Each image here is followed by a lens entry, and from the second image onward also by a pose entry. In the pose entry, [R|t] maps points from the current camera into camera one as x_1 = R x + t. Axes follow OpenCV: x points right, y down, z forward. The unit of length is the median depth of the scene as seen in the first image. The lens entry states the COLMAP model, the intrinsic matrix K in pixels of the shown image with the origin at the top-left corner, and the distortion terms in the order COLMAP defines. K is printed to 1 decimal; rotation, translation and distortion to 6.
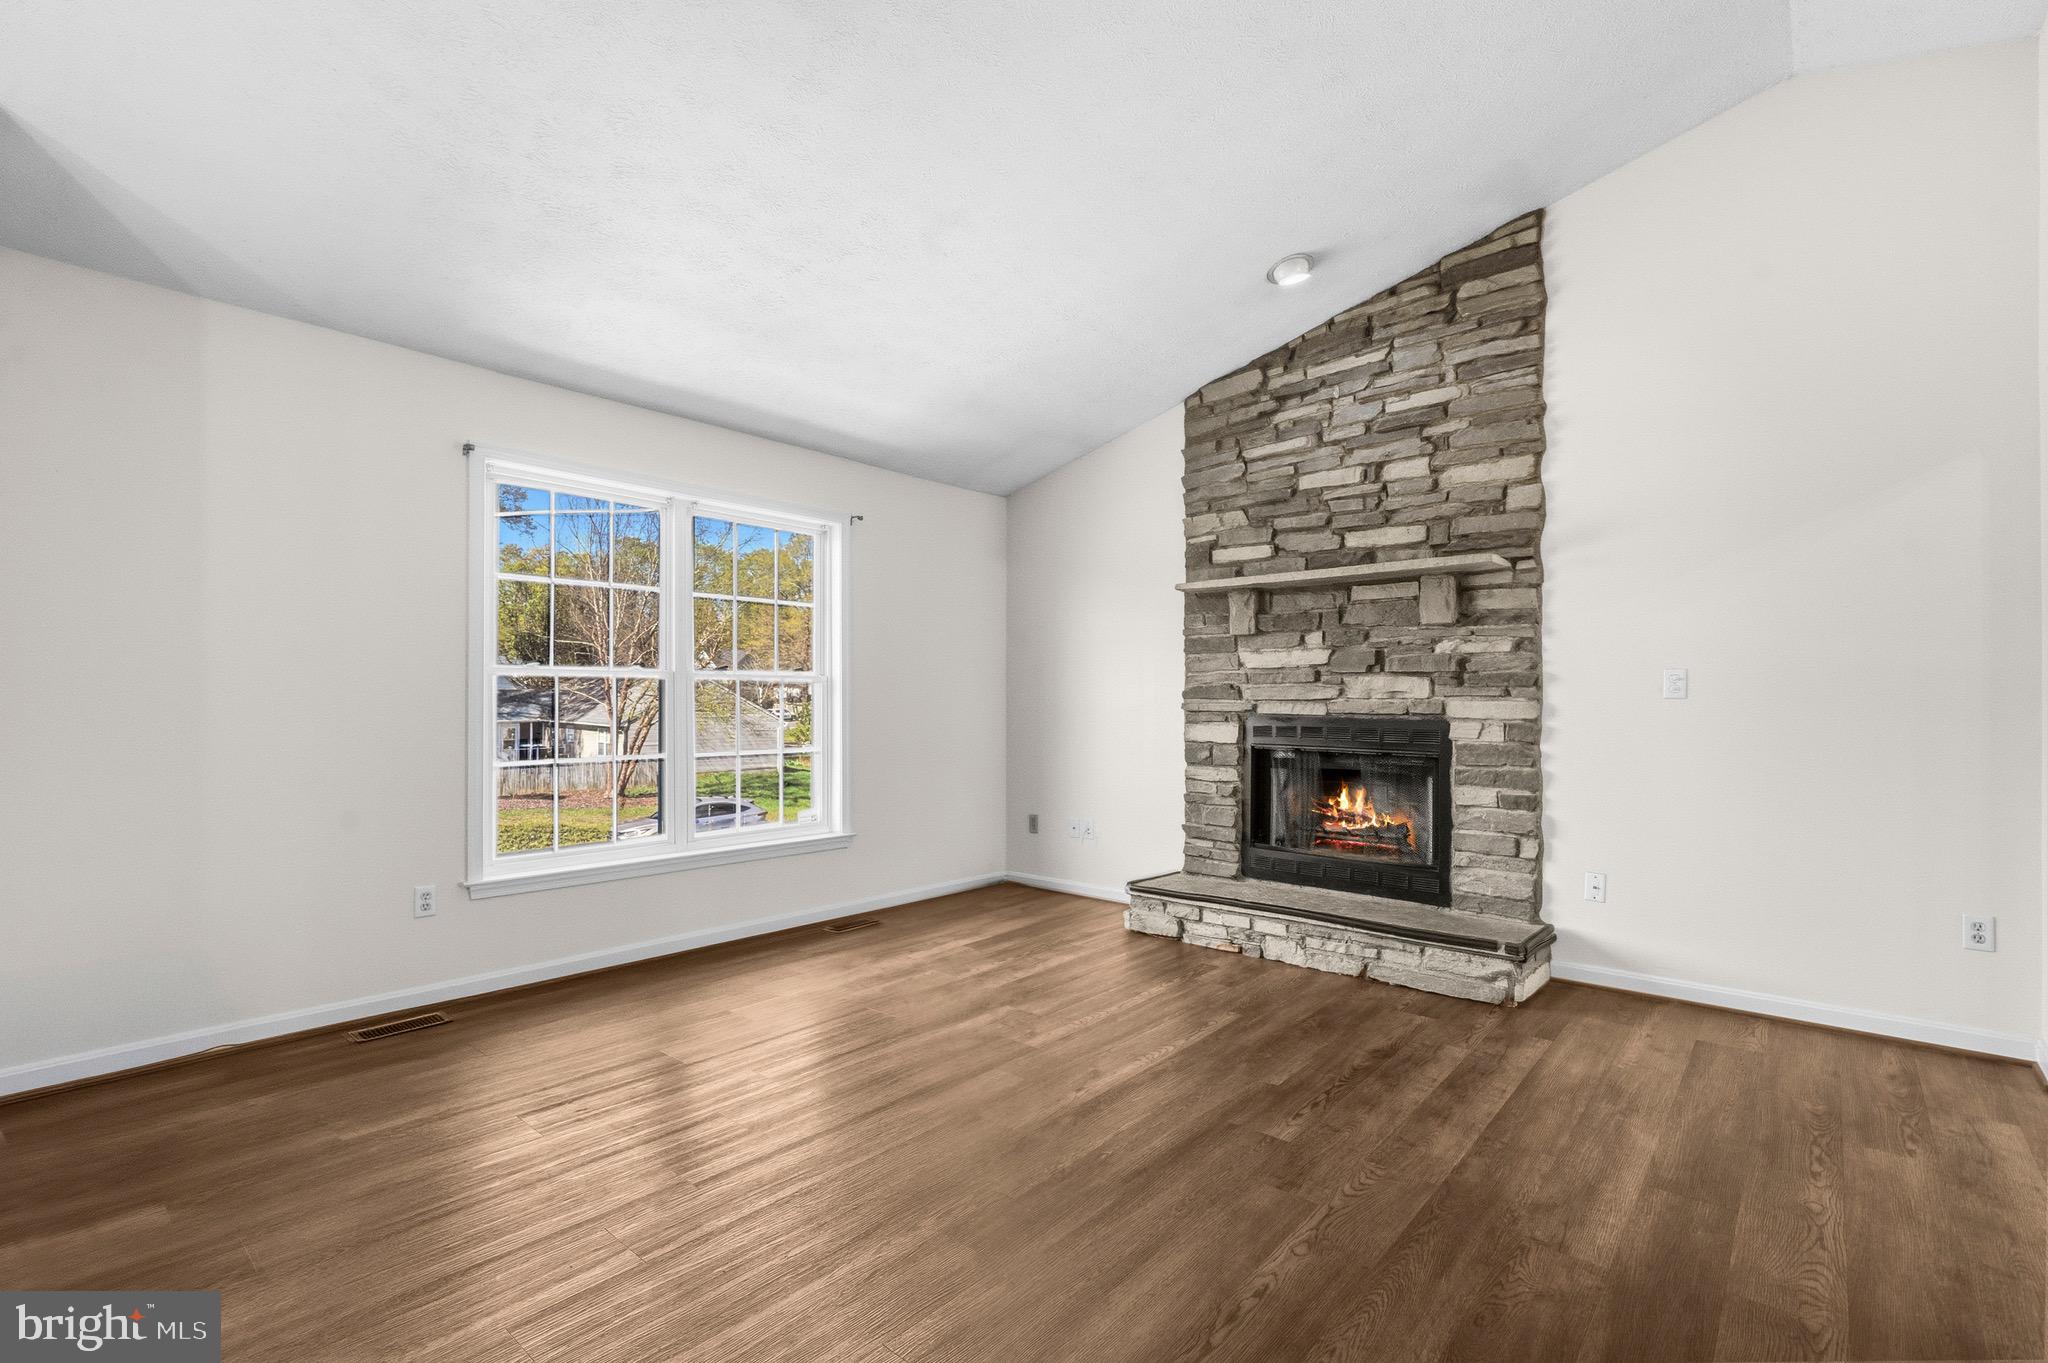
lens RADIAL K [[916.0, 0, 1016.1], [0, 916.0, 698.6], [0, 0, 1]] dist [-0.003052, -0.000014]
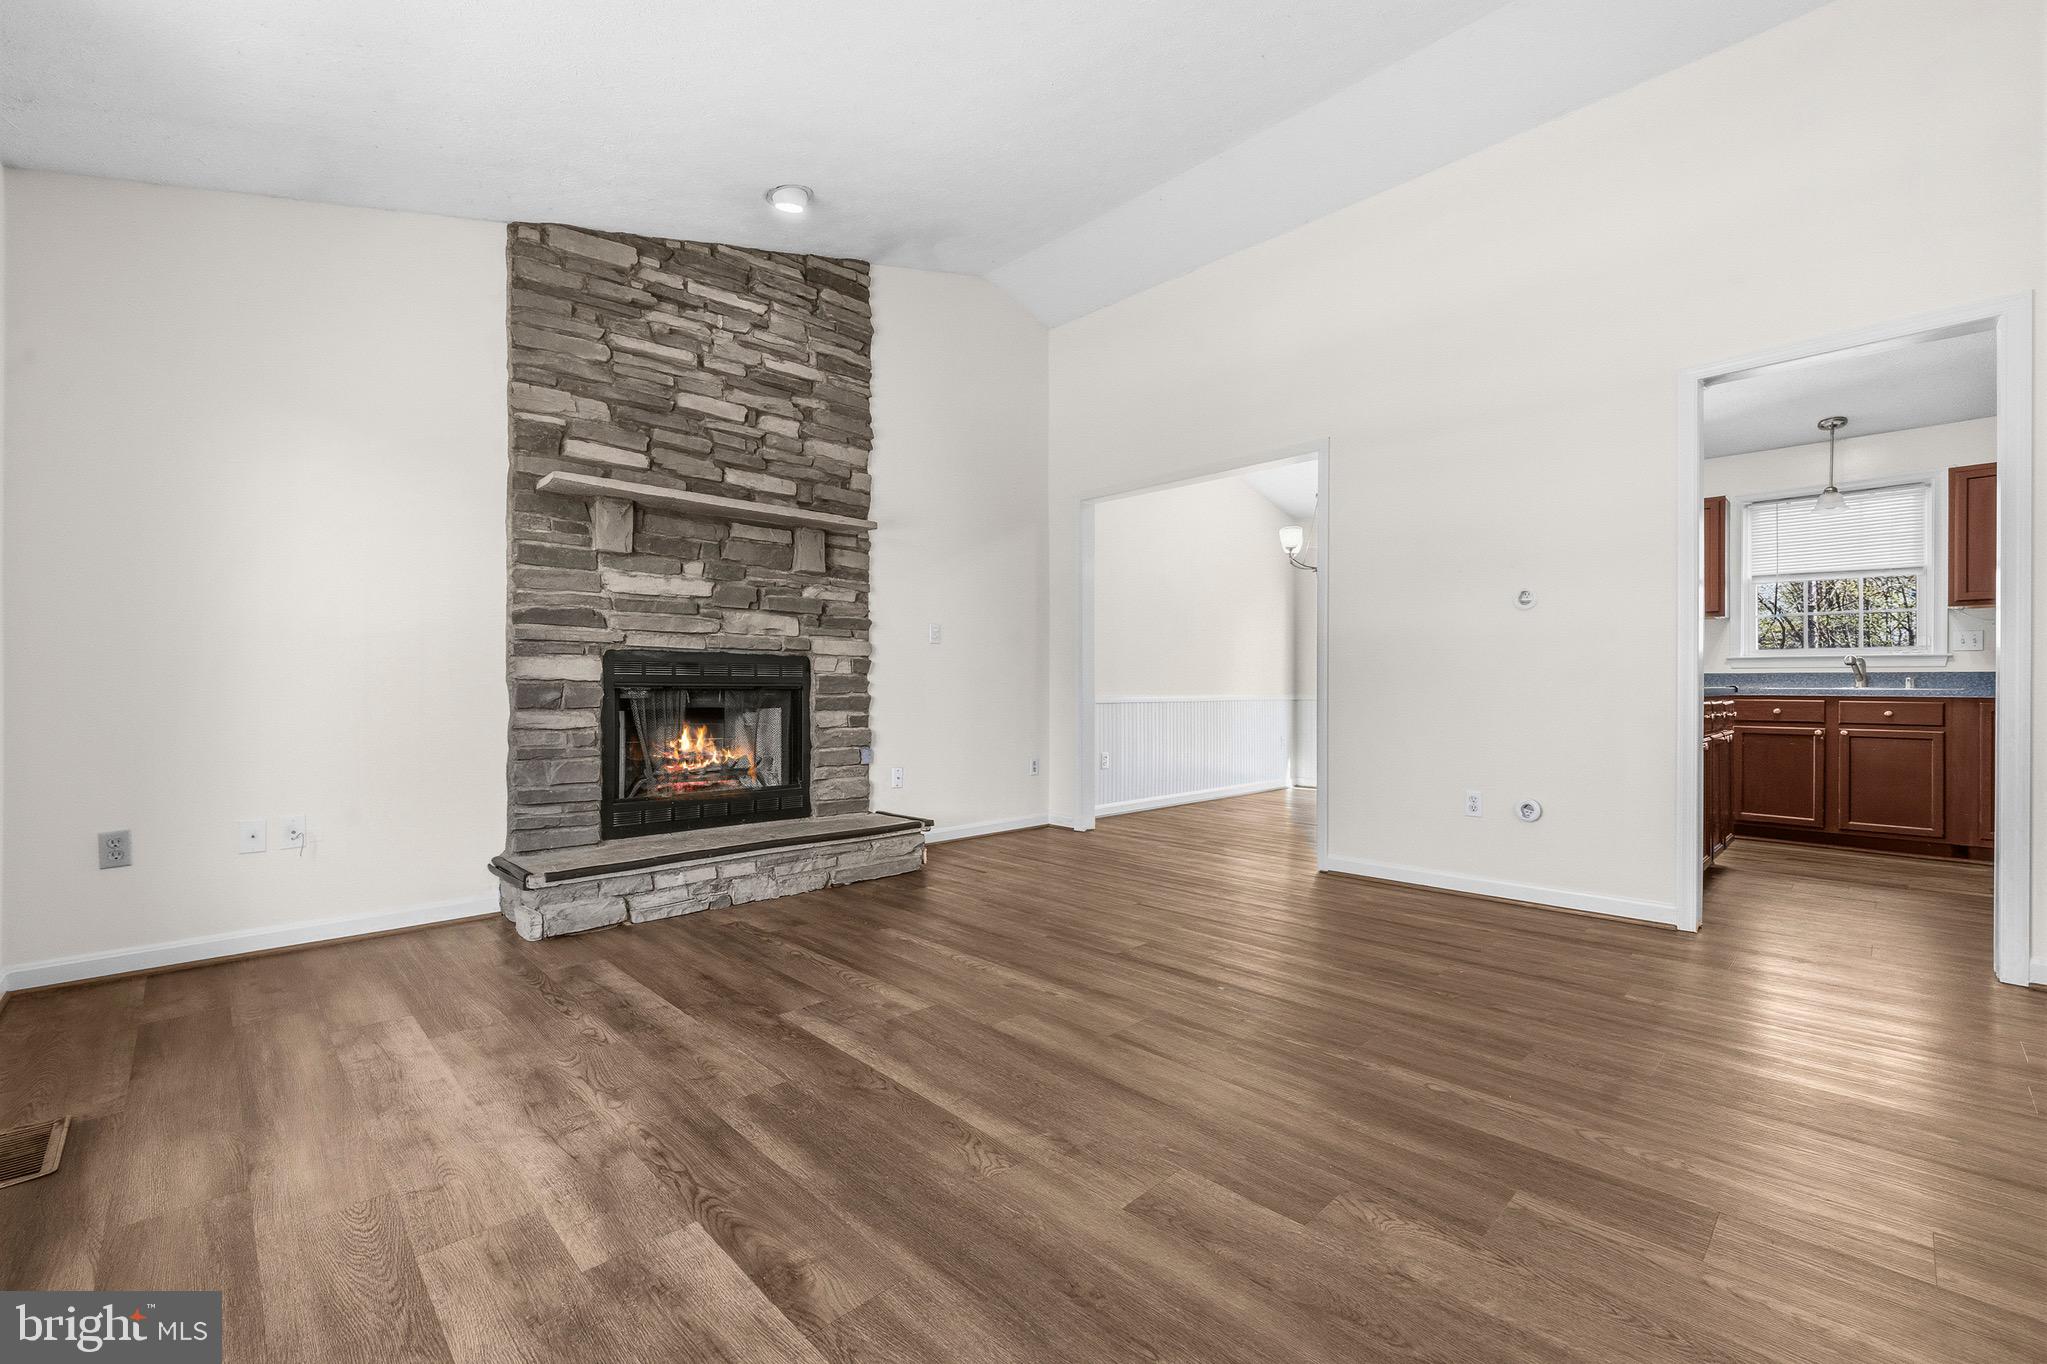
lens RADIAL K [[854.0, 0, 1017.3], [0, 854.0, 683.7], [0, 0, 1]] dist [0.001474, -0.000169]
pose [[0.080789, 0.004386, 0.996722, -0.553343], [-0.001615, 0.999990, -0.004269, 0.059948], [-0.996730, -0.001265, 0.080795, 0.618964]]
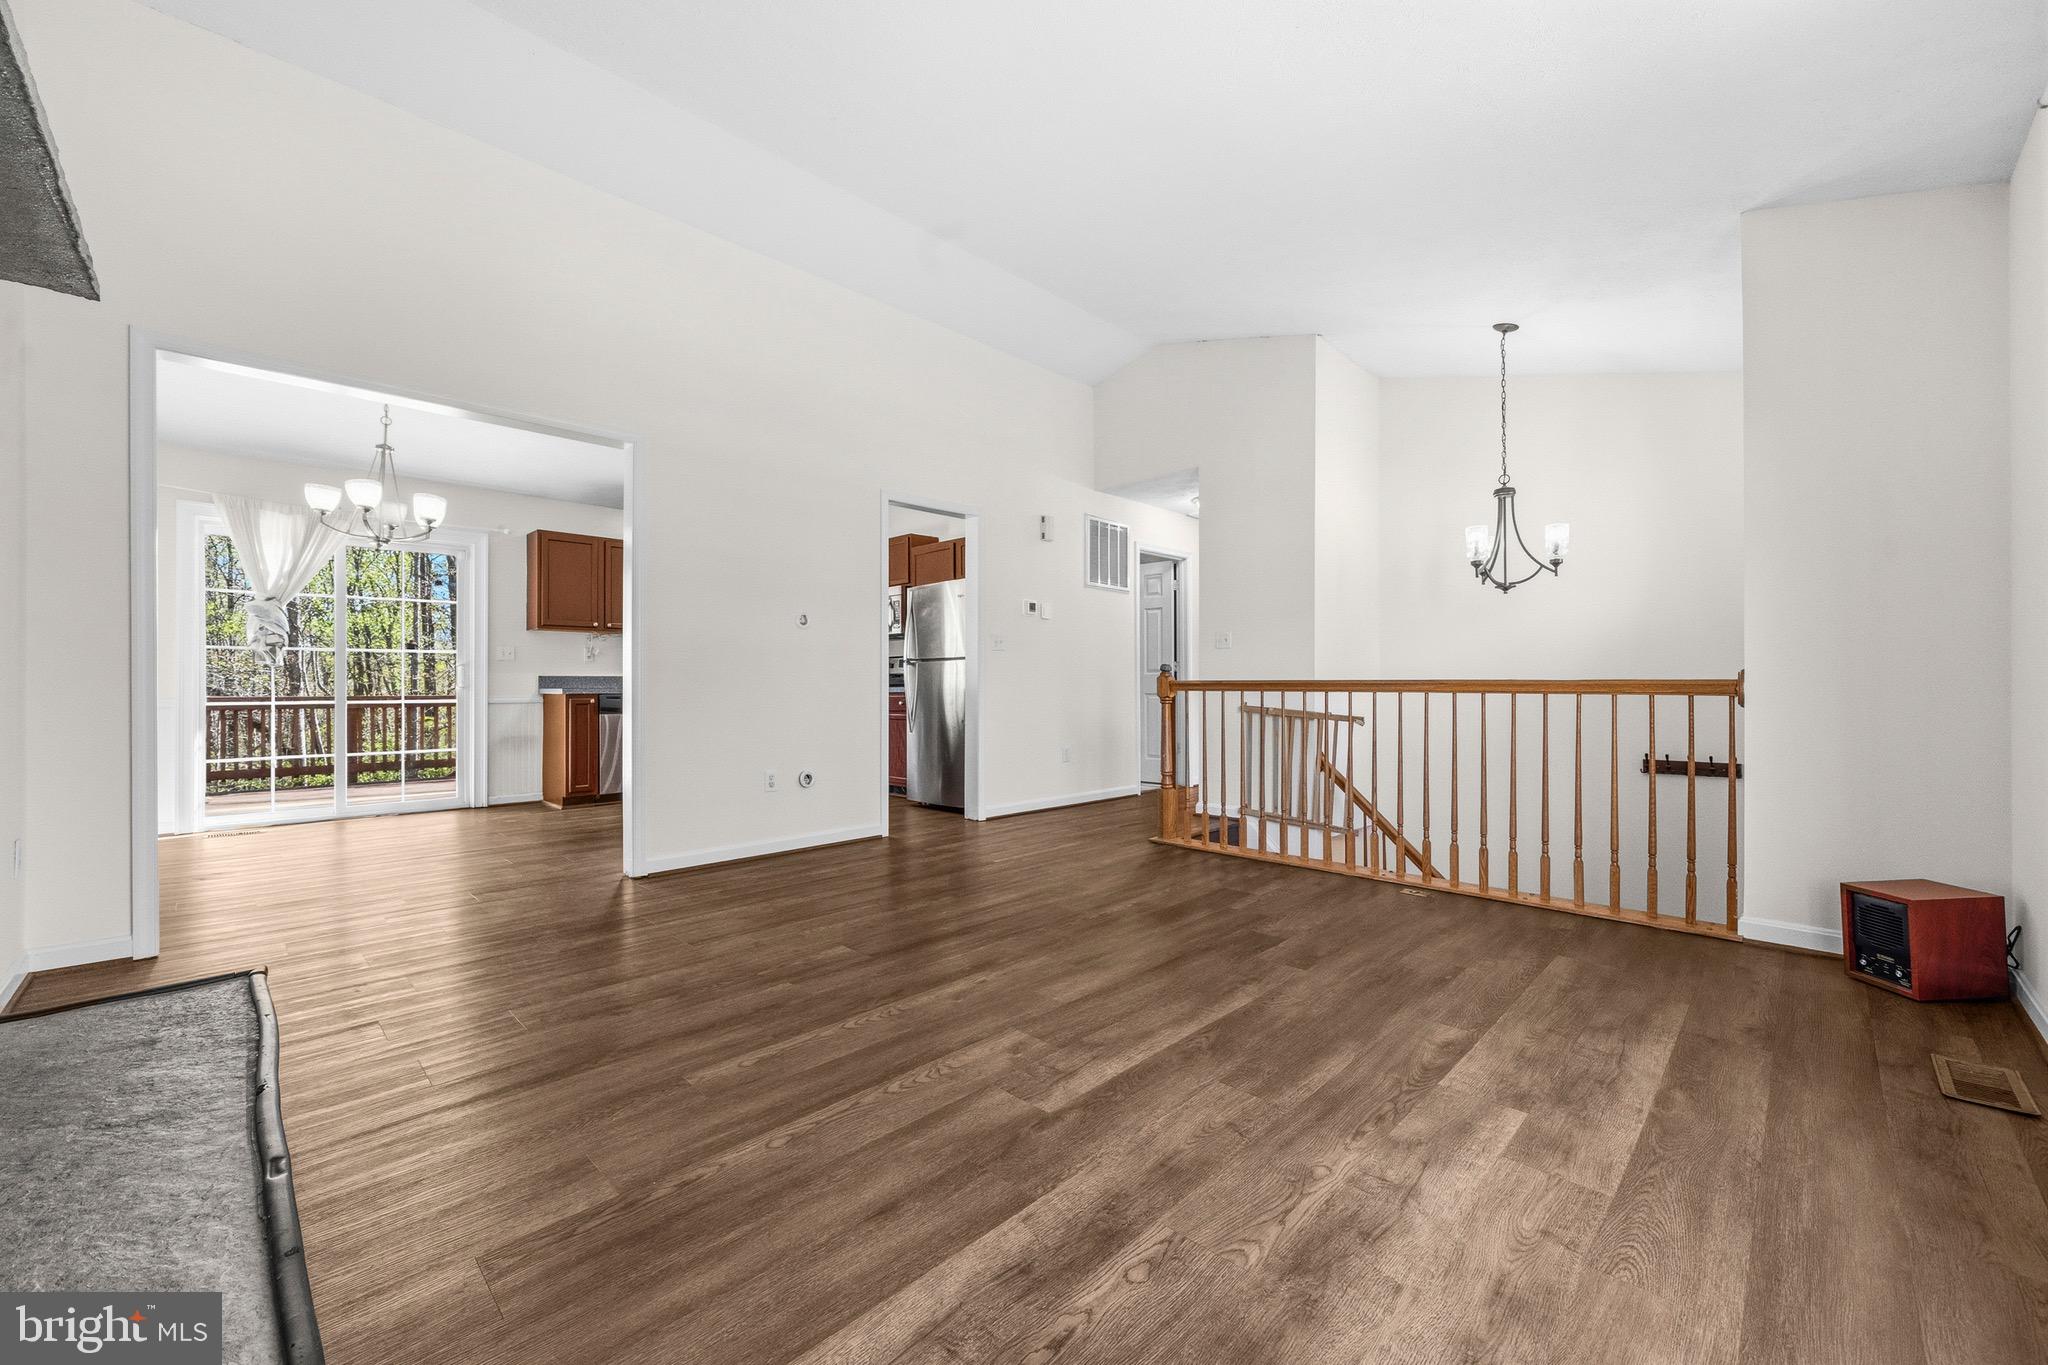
lens RADIAL K [[804.0, 0, 1019.6], [0, 804.0, 680.8], [0, 0, 1]] dist [0.000740, -0.000023]
pose [[-0.998337, 0.002144, 0.057599, -0.017243], [0.001826, 0.999983, -0.005572, 0.057665], [-0.057610, -0.005457, -0.998324, 1.227837]]
